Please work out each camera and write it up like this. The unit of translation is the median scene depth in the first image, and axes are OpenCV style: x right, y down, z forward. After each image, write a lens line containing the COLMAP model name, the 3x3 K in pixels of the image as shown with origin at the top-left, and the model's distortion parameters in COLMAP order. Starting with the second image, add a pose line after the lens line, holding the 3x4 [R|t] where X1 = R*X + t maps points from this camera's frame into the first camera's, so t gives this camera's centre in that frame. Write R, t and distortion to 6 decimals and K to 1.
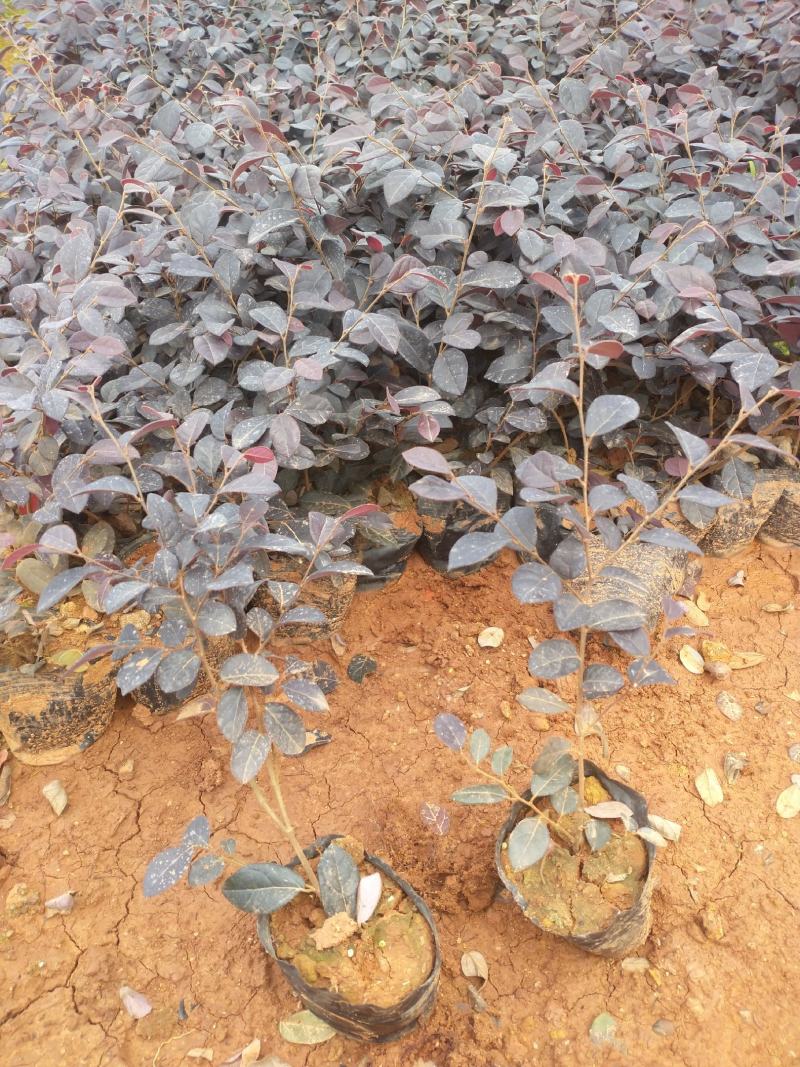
lens RADIAL K [[864.2, 0, 400.4], [0, 864.2, 533.5], [0, 0, 1]] dist [0.029832, -0.020682]
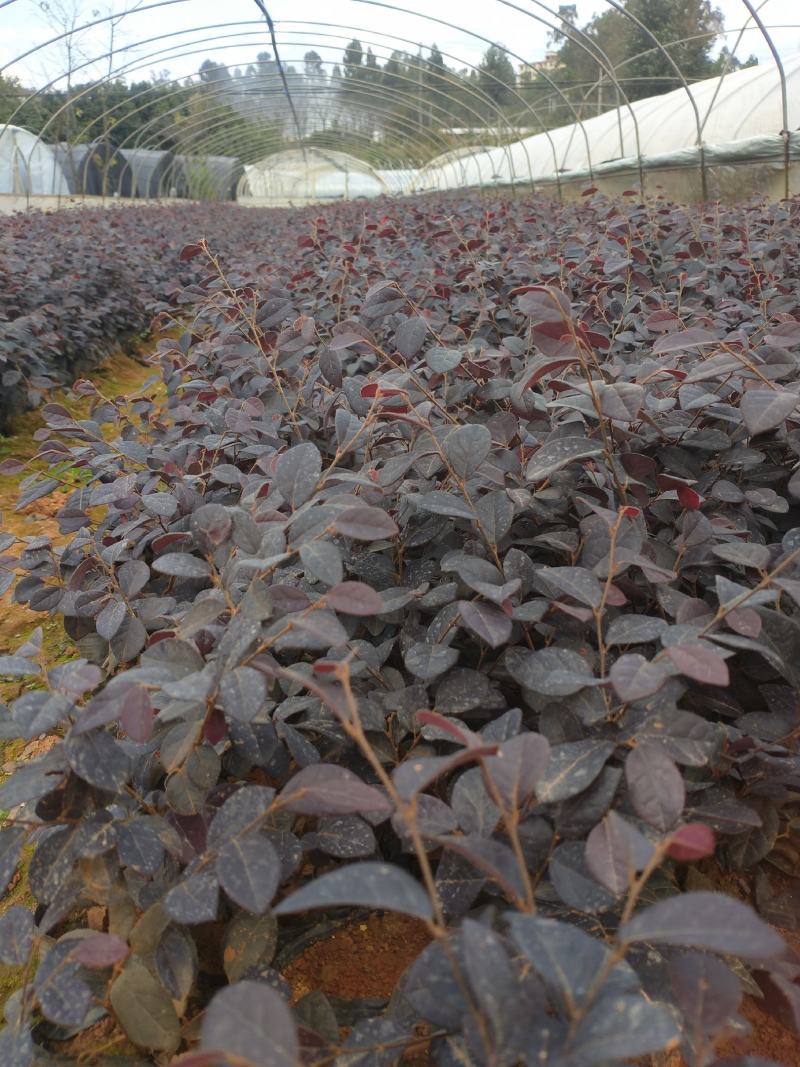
lens RADIAL K [[864.2, 0, 400.0], [0, 864.2, 534.0], [0, 0, 1]] dist [0.029832, -0.020682]
pose [[0.992800, 0.055869, -0.105953, -0.207595], [-0.088908, 0.936472, -0.339288, -0.055572], [0.080267, 0.346265, 0.934697, 0.382509]]
